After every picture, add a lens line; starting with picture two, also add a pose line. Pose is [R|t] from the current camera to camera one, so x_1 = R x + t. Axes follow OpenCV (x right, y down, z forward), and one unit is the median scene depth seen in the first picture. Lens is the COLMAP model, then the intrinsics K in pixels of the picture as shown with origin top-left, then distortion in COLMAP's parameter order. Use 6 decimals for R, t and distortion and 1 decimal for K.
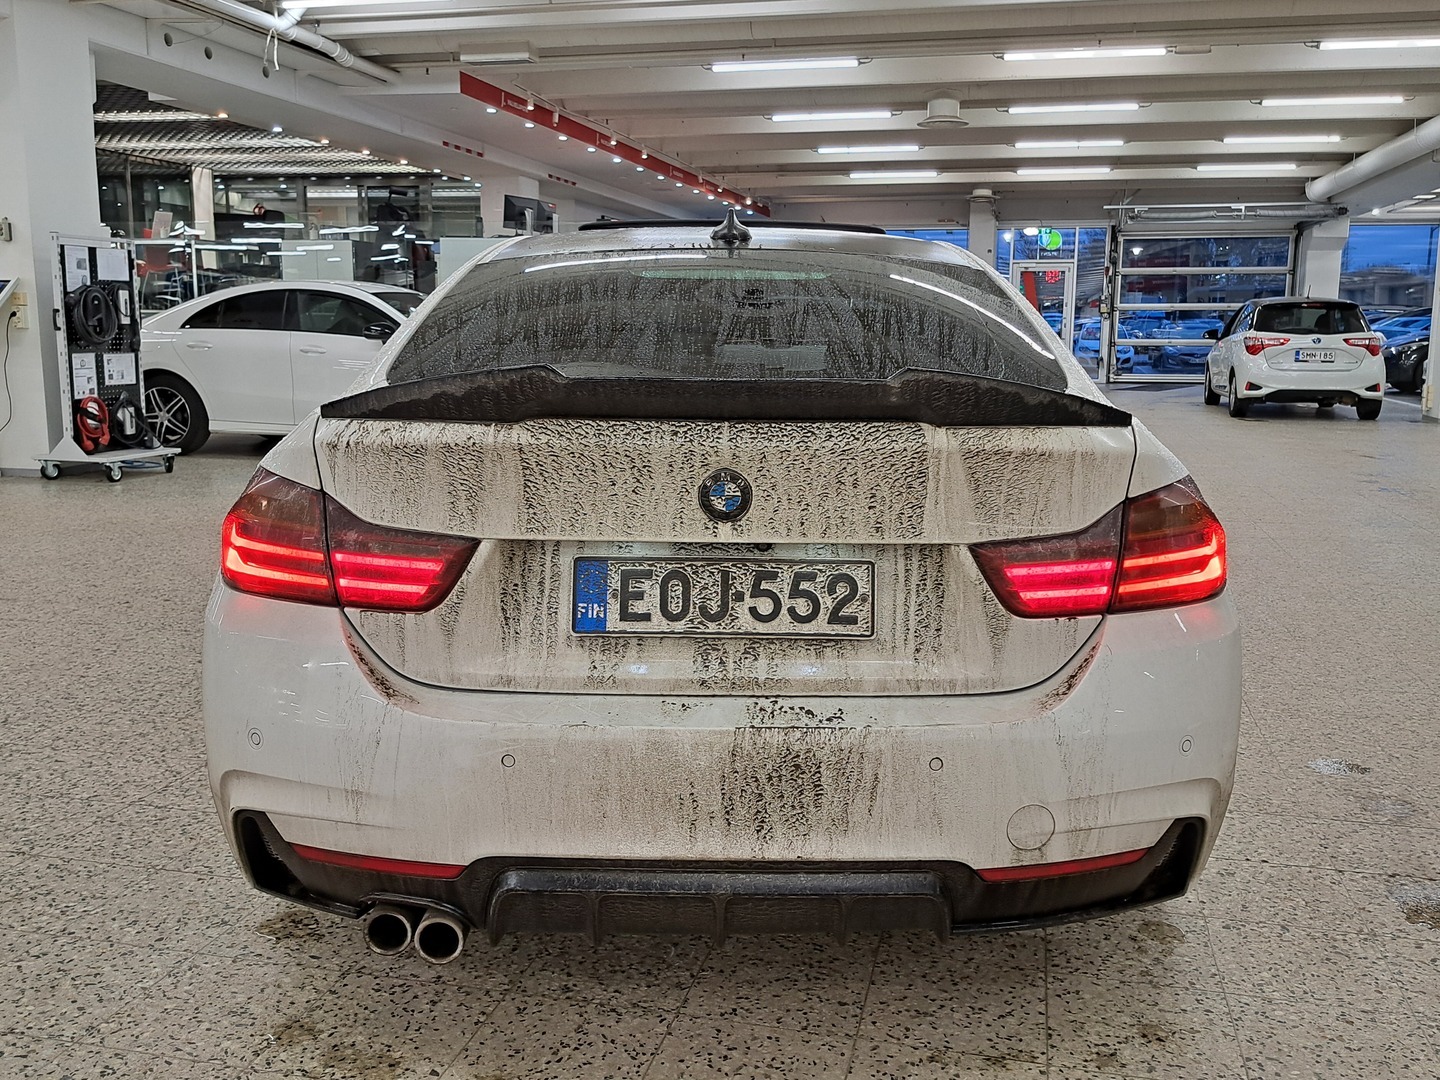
lens RADIAL K [[1198.6, 0, 728.7], [0, 1198.6, 527.7], [0, 0, 1]] dist [0.068877, -0.074250]
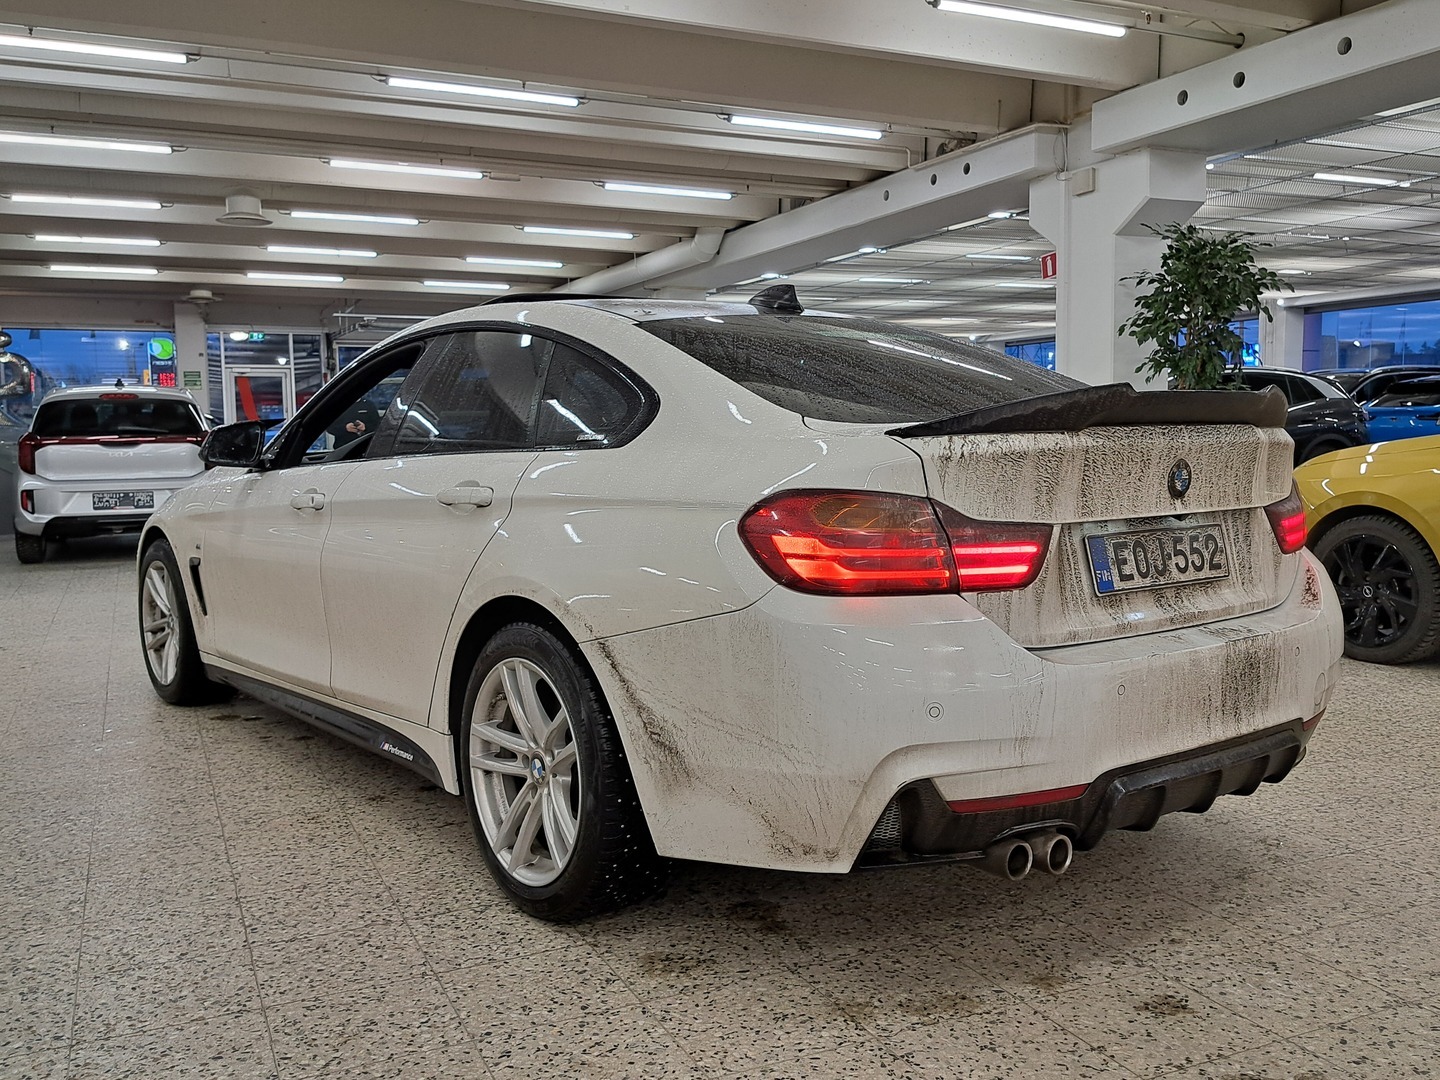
lens RADIAL K [[1198.6, 0, 722.7], [0, 1198.6, 542.9], [0, 0, 1]] dist [0.068877, -0.074250]
pose [[0.810238, -0.075403, 0.581230, -1.201196], [0.118192, 0.992337, -0.036024, 0.032055], [-0.574060, 0.097885, 0.812941, 0.172920]]
